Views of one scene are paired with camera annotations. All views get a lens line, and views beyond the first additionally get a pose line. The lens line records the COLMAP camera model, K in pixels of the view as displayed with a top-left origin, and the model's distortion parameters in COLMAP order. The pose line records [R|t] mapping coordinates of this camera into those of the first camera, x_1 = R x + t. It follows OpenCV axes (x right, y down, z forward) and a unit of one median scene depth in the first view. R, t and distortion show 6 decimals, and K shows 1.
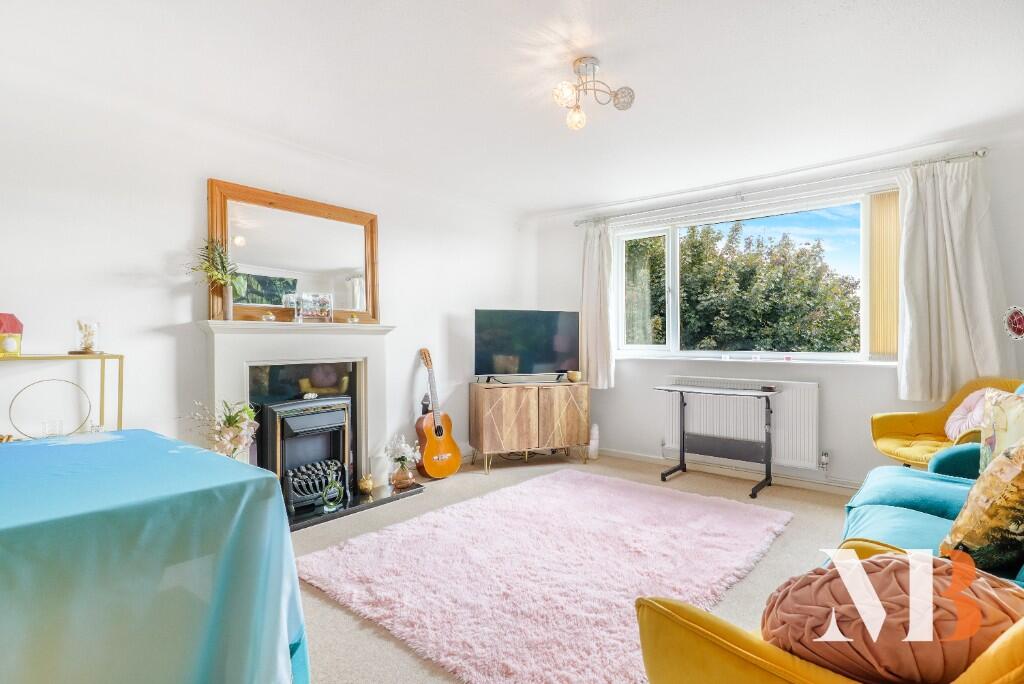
lens RADIAL K [[502.3, 0, 515.3], [0, 502.3, 341.0], [0, 0, 1]] dist [0.014764, -0.001028]
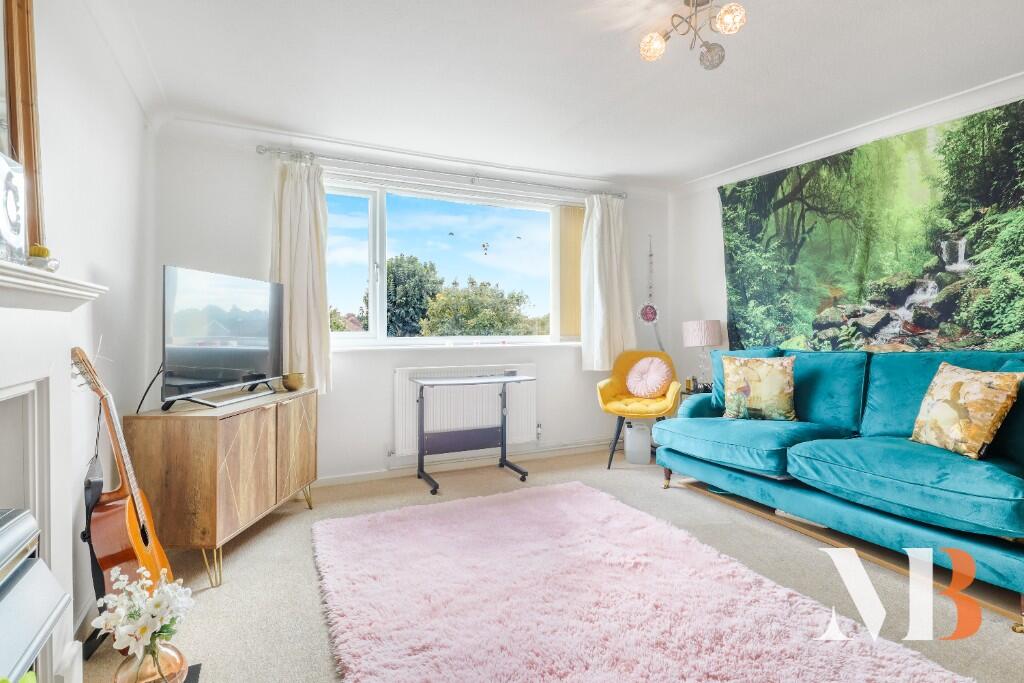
lens RADIAL K [[524.2, 0, 490.1], [0, 524.2, 328.8], [0, 0, 1]] dist [0.033482, 0.000381]
pose [[0.430783, -0.007714, 0.902422, -0.443203], [0.006013, 0.999966, 0.005677, -0.001857], [-0.902435, 0.002980, 0.430815, 0.519937]]
